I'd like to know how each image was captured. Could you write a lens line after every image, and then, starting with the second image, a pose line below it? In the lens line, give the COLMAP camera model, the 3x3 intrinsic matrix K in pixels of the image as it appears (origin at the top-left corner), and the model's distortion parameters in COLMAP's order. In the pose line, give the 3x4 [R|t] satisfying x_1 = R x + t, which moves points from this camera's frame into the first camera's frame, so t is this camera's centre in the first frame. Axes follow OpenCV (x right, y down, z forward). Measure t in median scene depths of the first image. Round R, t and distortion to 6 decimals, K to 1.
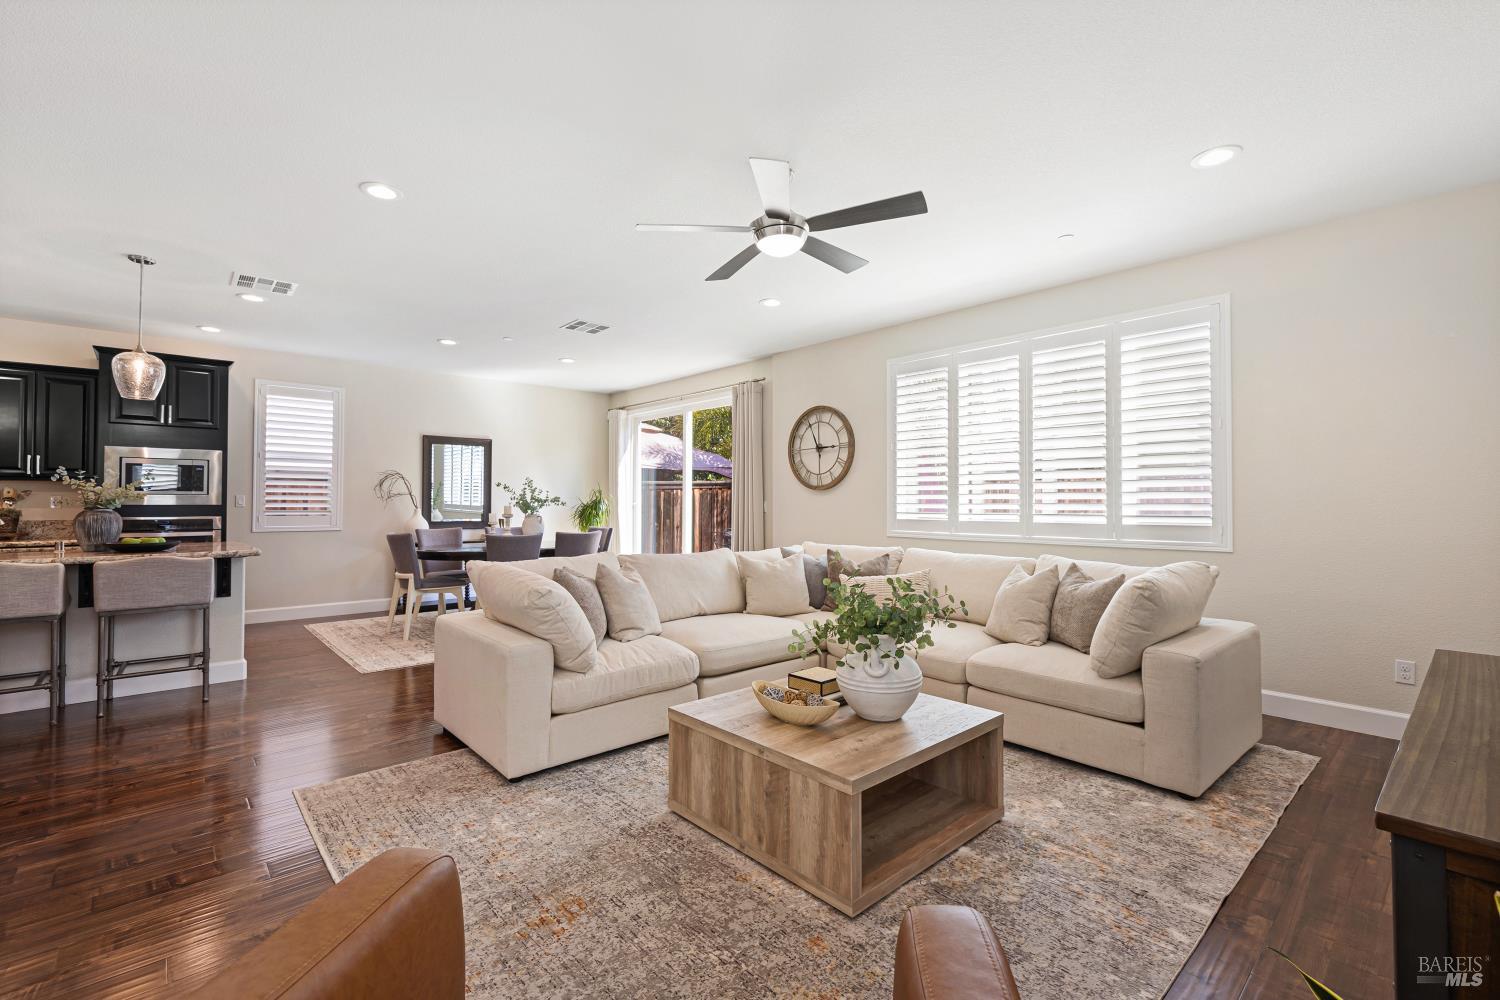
lens RADIAL K [[659.1, 0, 745.9], [0, 659.1, 496.9], [0, 0, 1]] dist [0.004589, 0.000545]
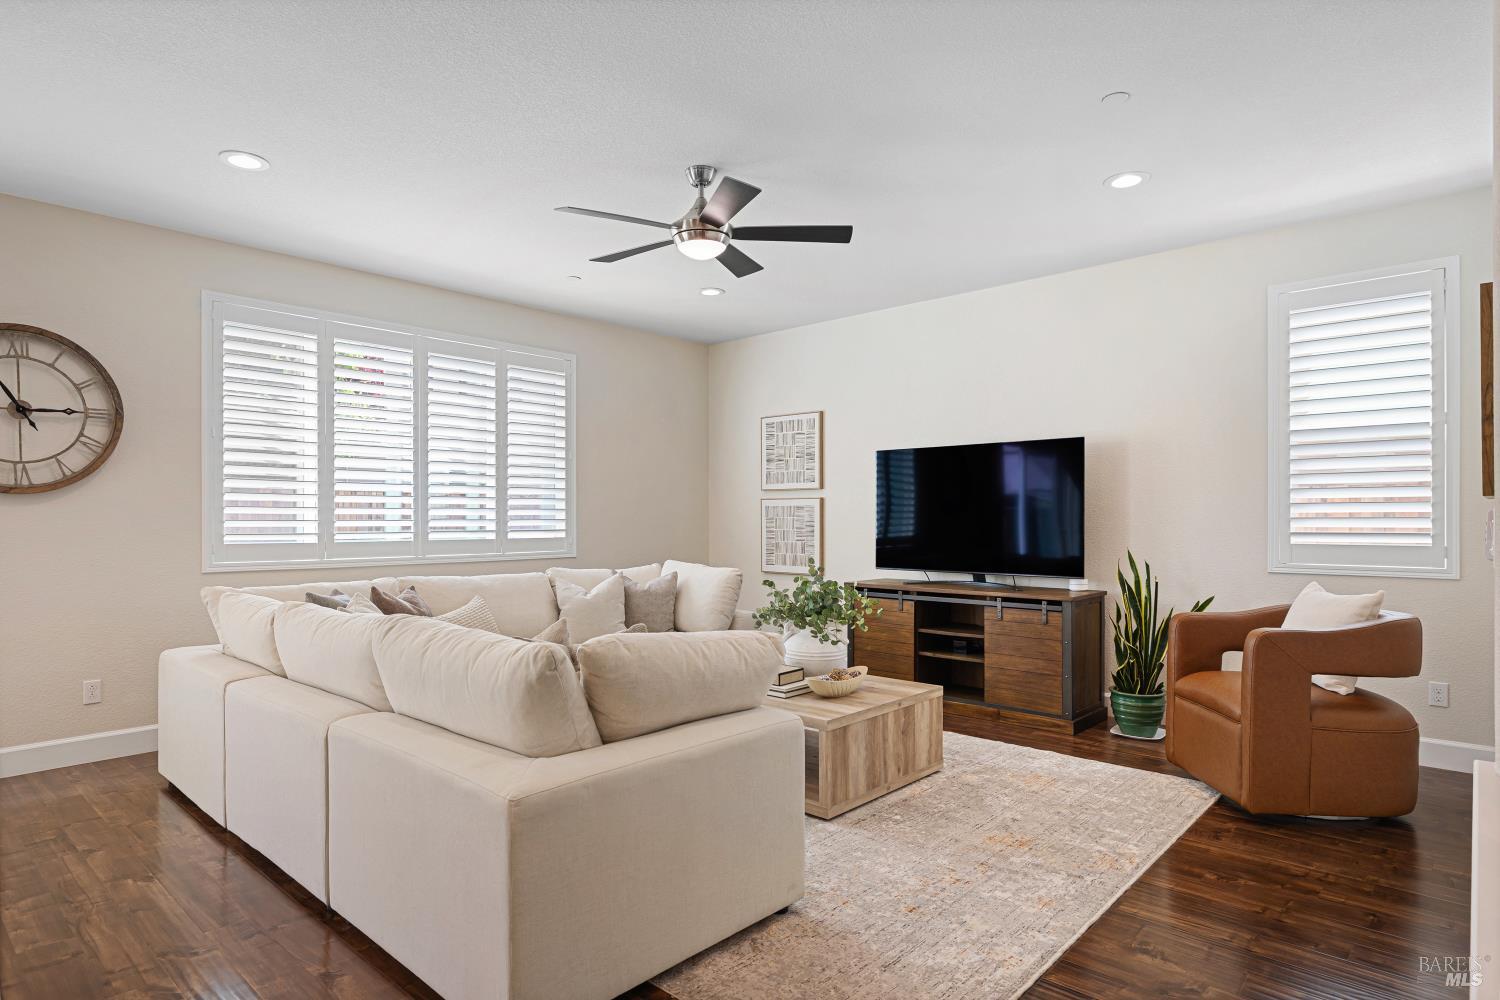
lens RADIAL K [[826.4, 0, 747.1], [0, 826.4, 505.9], [0, 0, 1]] dist [-0.000315, 0.000157]
pose [[-0.099780, 0.014727, 0.994901, -0.656472], [-0.009020, 0.999836, -0.015705, 0.004120], [-0.994969, -0.010541, -0.099631, 0.597069]]
